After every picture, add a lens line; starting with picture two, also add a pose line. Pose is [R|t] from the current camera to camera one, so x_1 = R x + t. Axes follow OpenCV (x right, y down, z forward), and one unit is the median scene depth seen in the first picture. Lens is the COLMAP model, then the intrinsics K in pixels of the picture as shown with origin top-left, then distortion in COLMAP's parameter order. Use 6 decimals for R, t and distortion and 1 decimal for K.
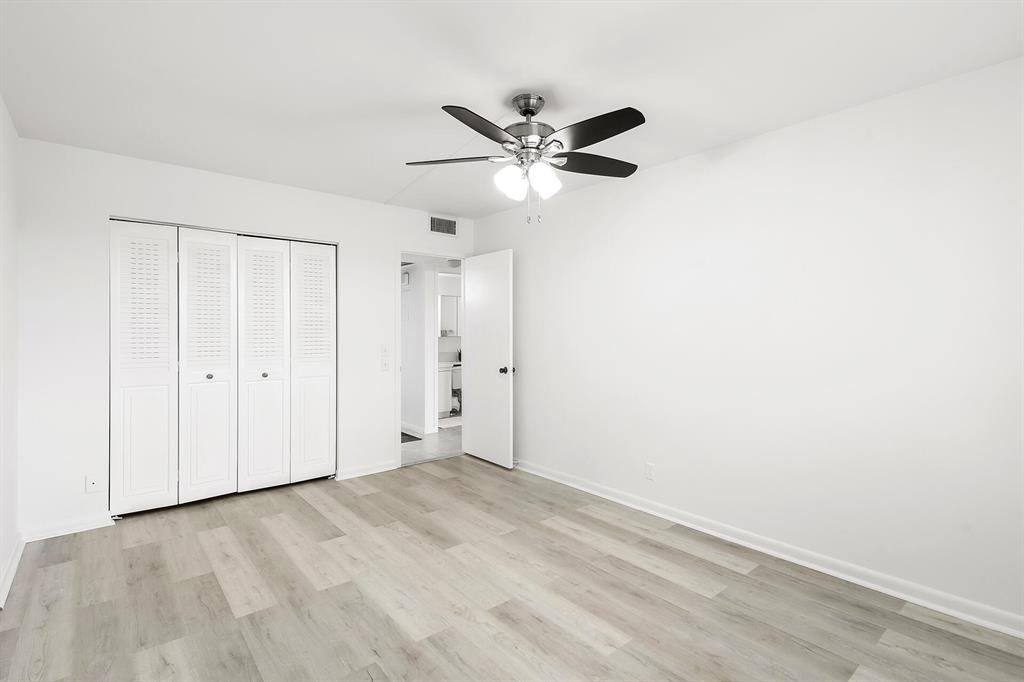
lens RADIAL K [[490.6, 0, 510.3], [0, 490.6, 334.0], [0, 0, 1]] dist [0.015107, -0.000936]
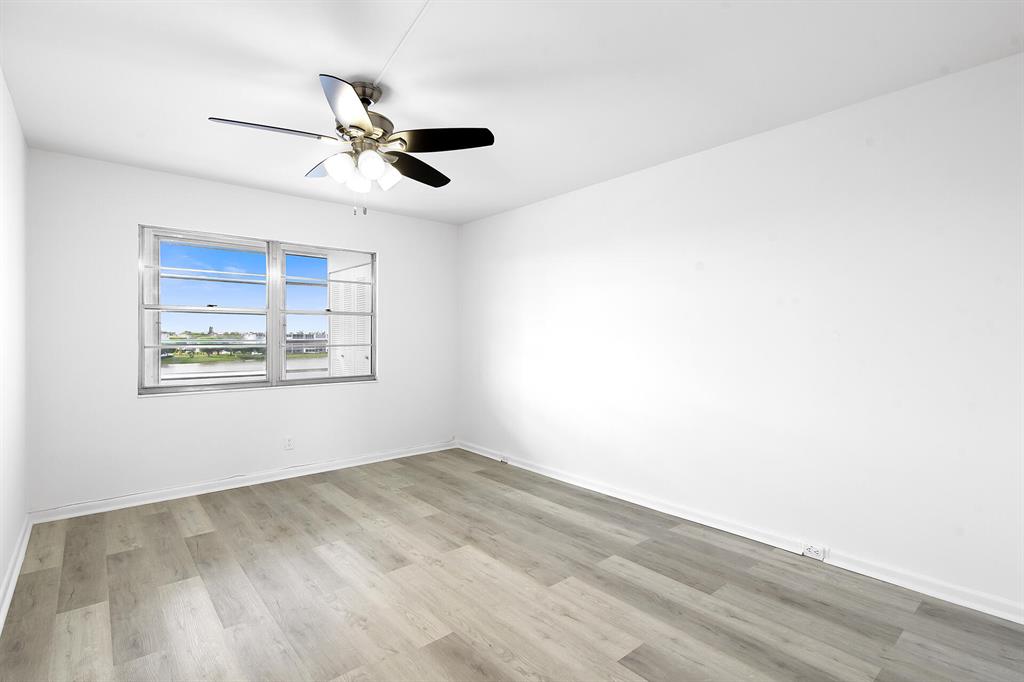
lens RADIAL K [[490.6, 0, 510.3], [0, 490.6, 334.0], [0, 0, 1]] dist [0.015107, -0.000936]
pose [[-0.999930, -0.001338, -0.011783, -0.244575], [-0.001386, 0.999991, 0.004114, 0.007901], [0.011777, 0.004130, -0.999922, 2.011583]]
